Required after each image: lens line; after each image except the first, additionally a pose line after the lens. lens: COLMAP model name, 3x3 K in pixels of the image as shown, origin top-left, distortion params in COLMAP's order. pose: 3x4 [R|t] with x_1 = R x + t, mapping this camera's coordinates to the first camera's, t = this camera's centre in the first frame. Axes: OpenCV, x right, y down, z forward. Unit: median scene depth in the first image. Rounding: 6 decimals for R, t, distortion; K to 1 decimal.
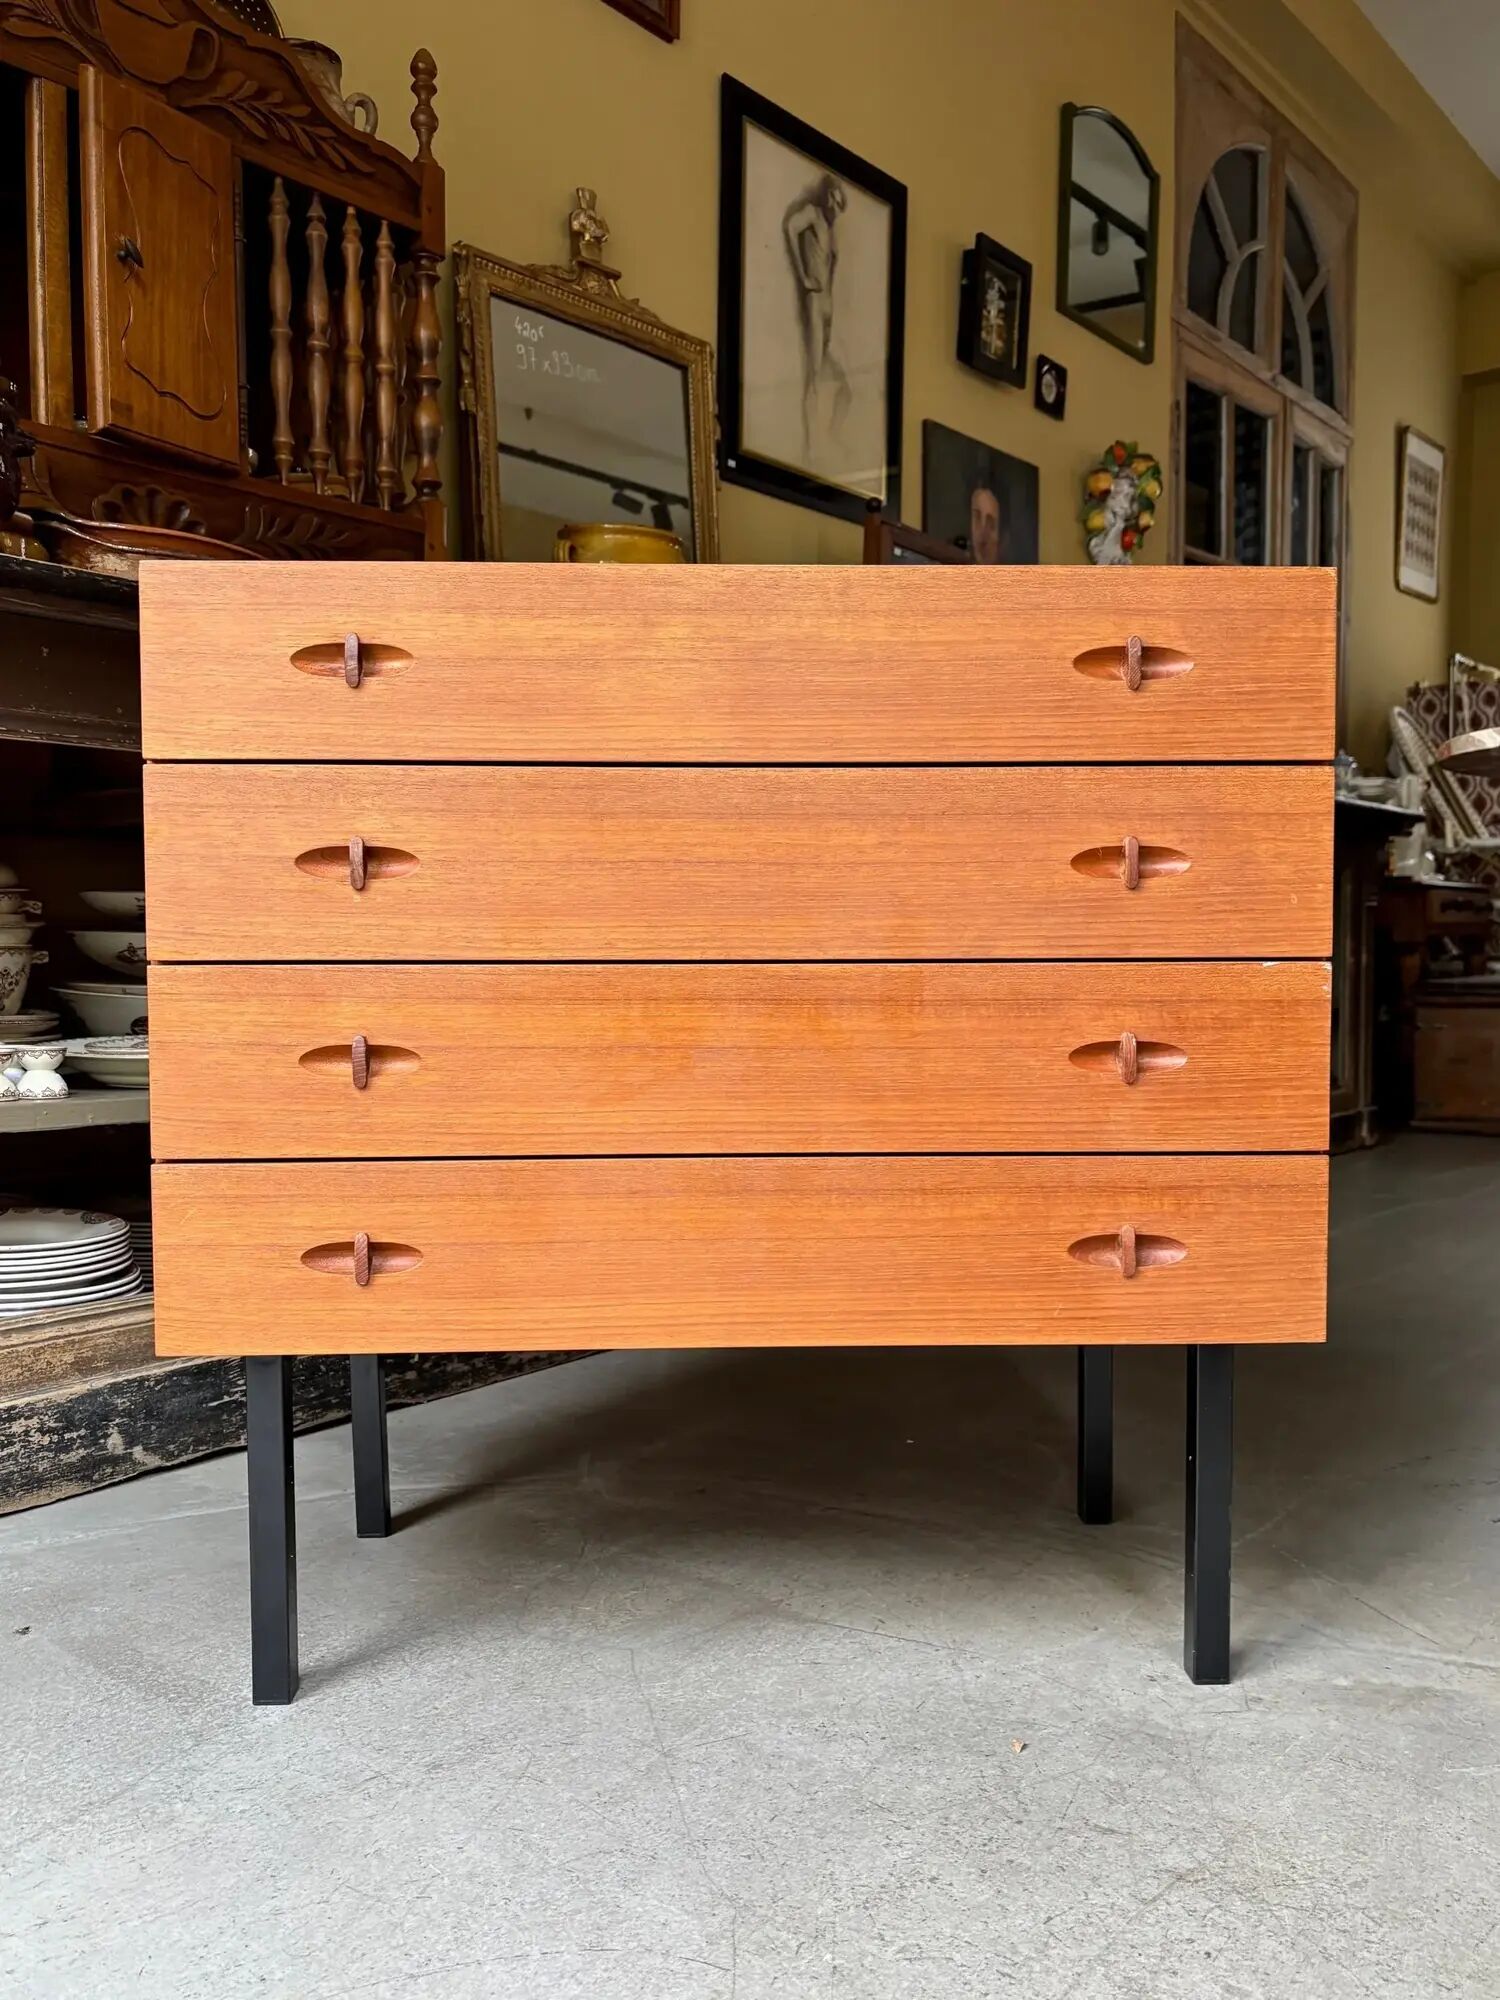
lens RADIAL K [[1670.0, 0, 755.8], [0, 1670.0, 1030.9], [0, 0, 1]] dist [0.032993, -0.051241]
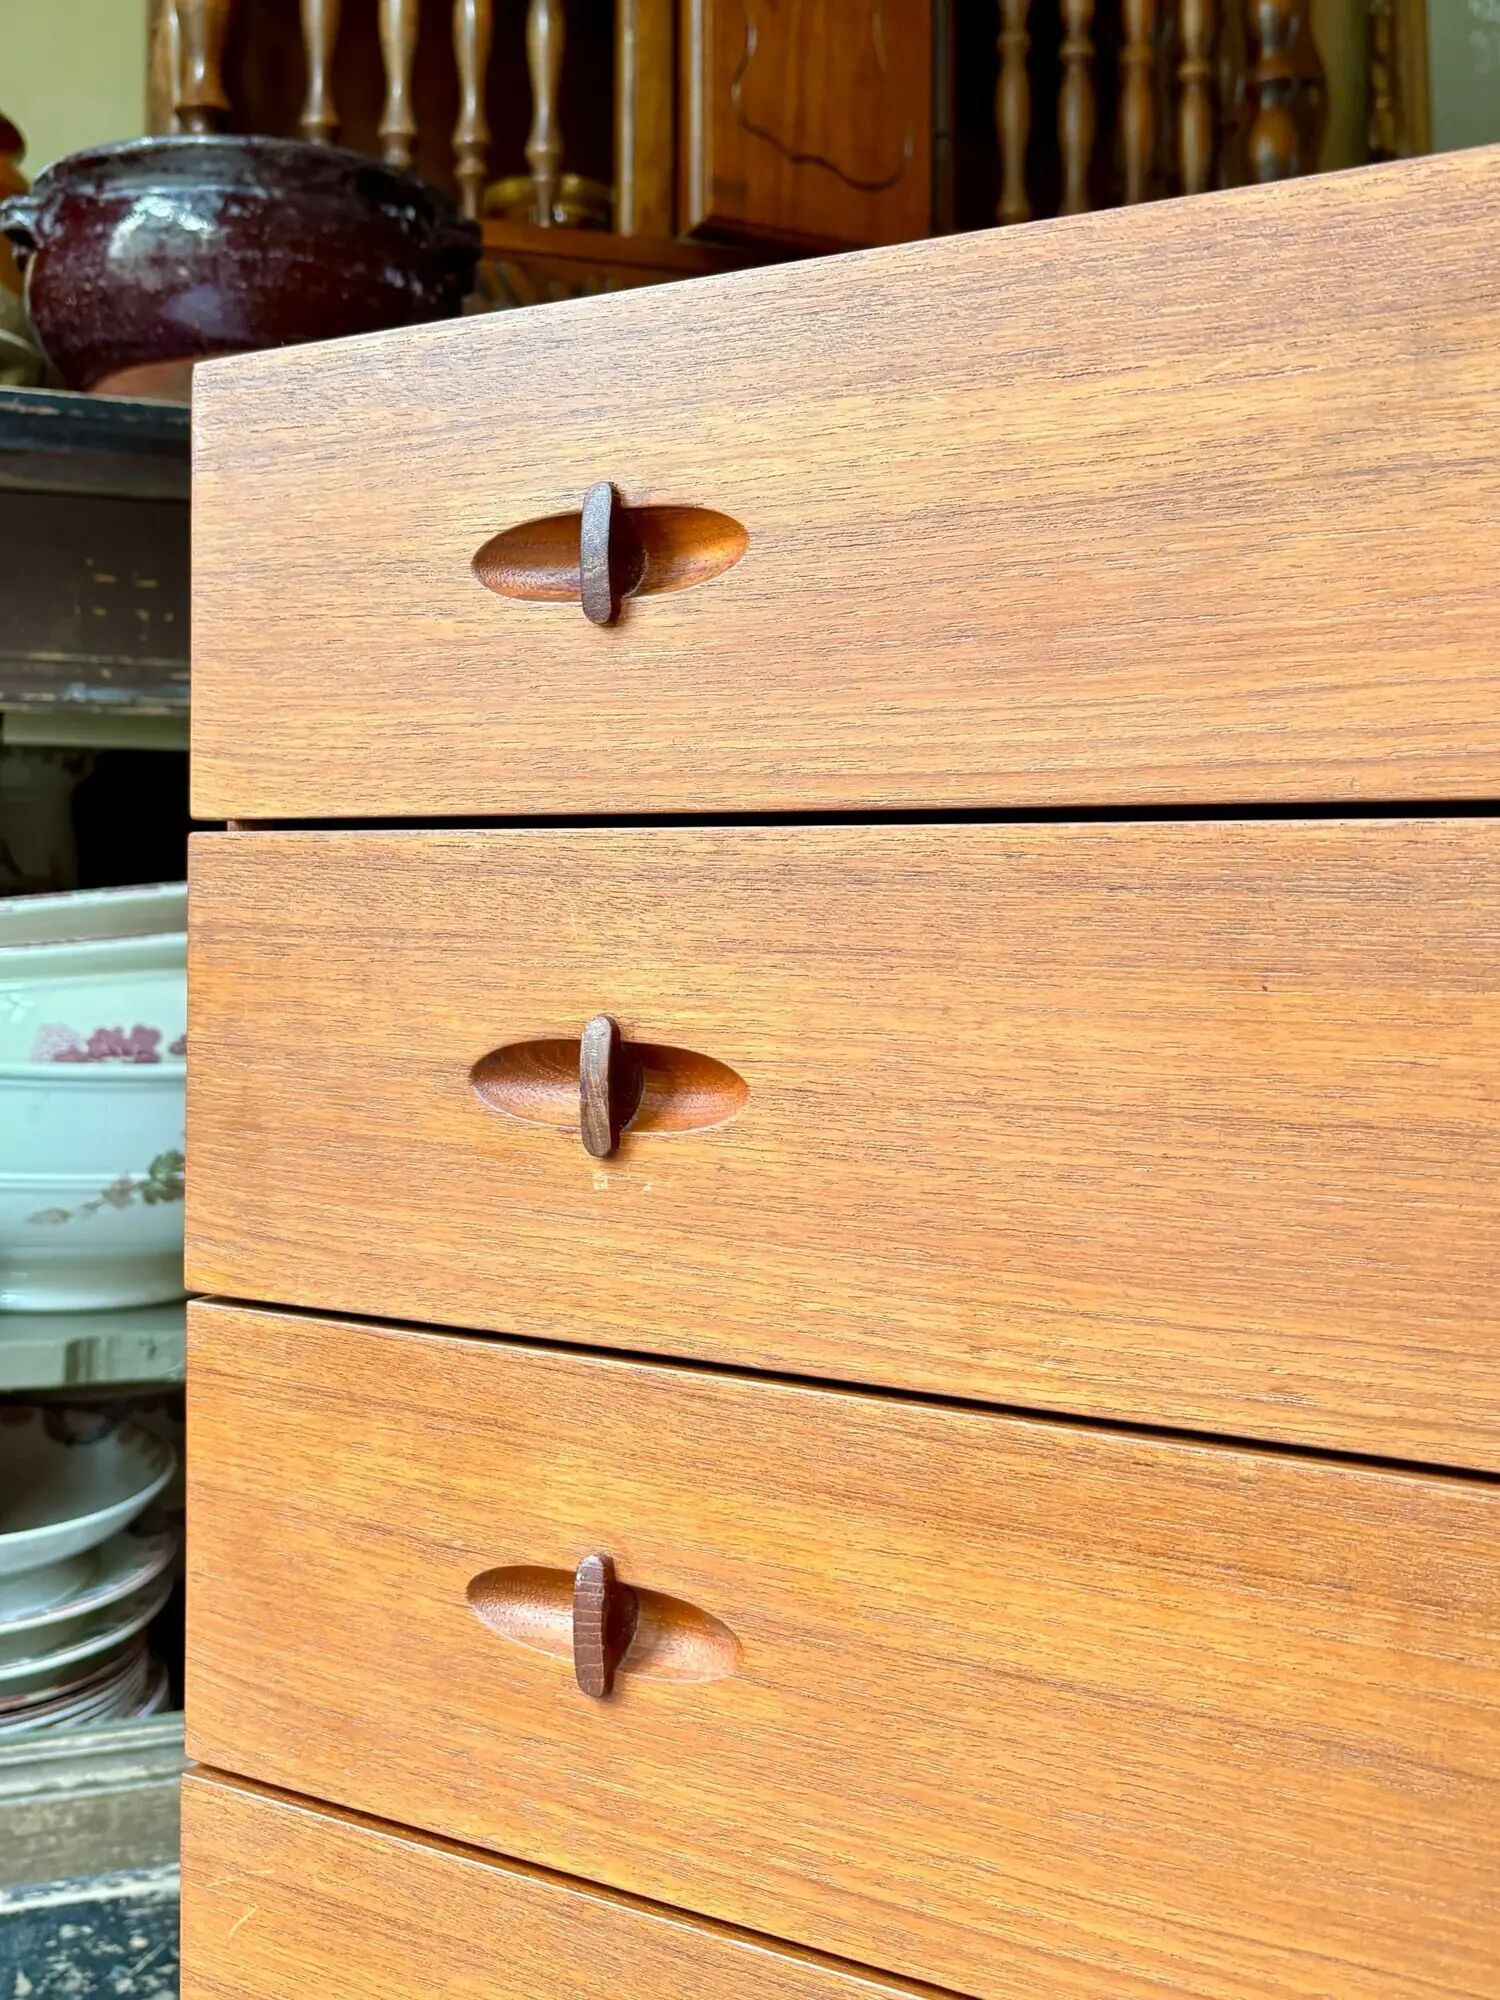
lens RADIAL K [[1976.6, 0, 682.1], [0, 1976.6, 874.3], [0, 0, 1]] dist [0.007316, 0.000000]
pose [[0.845035, 0.002502, -0.534705, 0.013450], [-0.034786, 0.998128, -0.050304, -0.125800], [0.533578, 0.061108, 0.843540, 0.631523]]
